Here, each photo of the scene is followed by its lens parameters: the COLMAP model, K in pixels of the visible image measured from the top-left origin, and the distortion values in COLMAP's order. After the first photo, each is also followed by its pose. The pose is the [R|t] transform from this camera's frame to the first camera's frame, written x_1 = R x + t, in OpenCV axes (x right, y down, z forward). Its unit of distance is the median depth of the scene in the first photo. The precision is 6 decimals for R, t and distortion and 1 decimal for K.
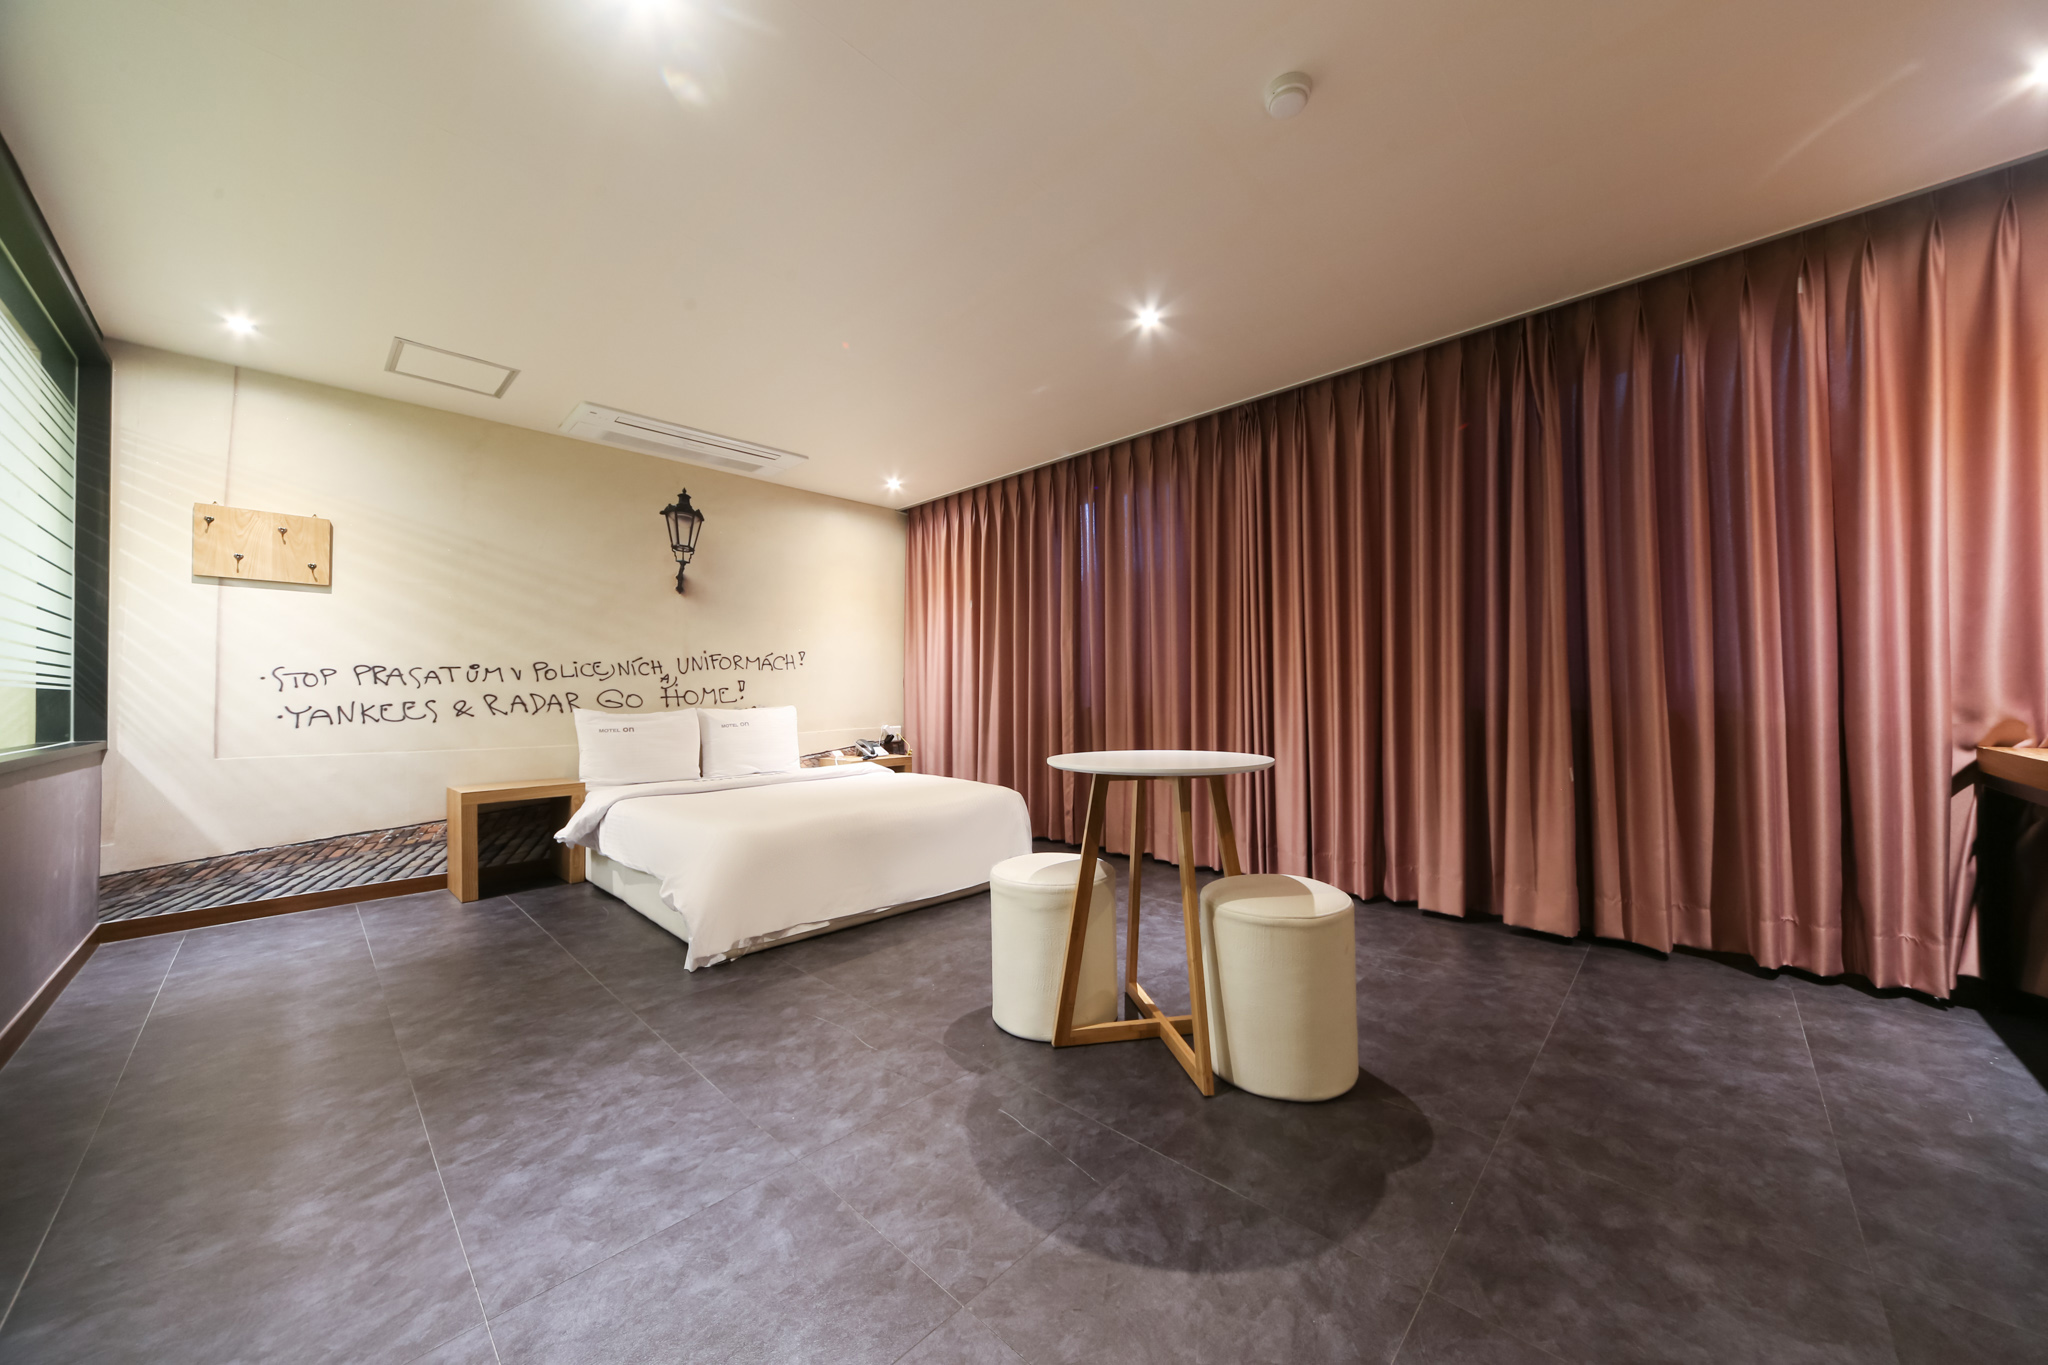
lens RADIAL K [[713.6, 0, 1026.4], [0, 713.6, 684.7], [0, 0, 1]] dist [-0.002264, 0.000215]
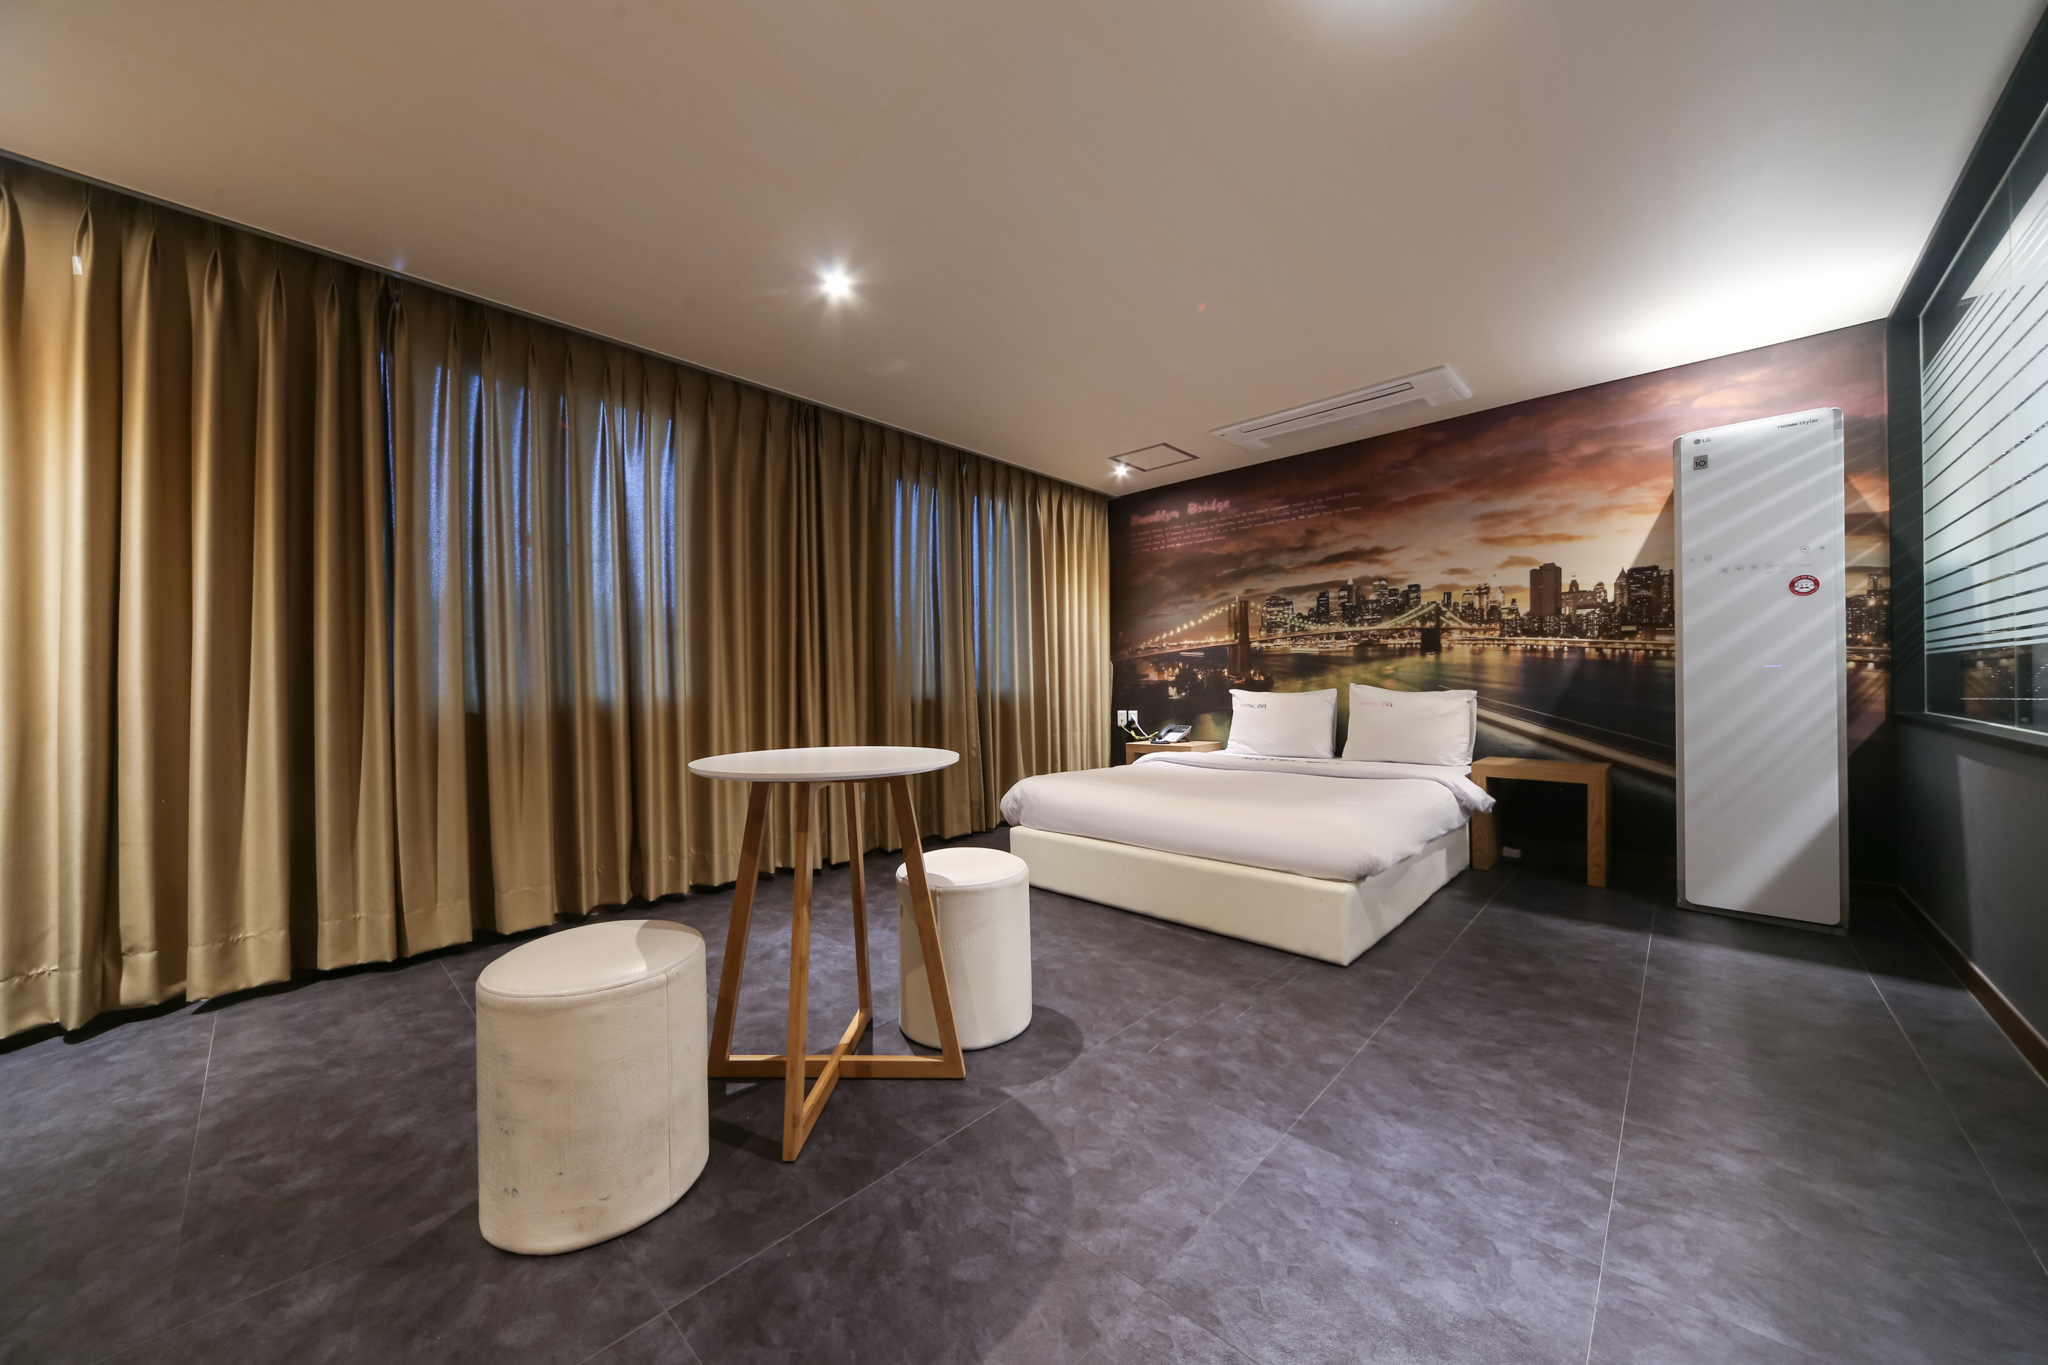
lens RADIAL K [[713.6, 0, 1025.5], [0, 713.6, 684.8], [0, 0, 1]] dist [-0.002264, 0.000215]
pose [[-0.012609, 0.015300, 0.999803, -1.252649], [-0.005915, 0.999864, -0.015376, 0.044694], [-0.999903, -0.006108, -0.012517, 1.318985]]
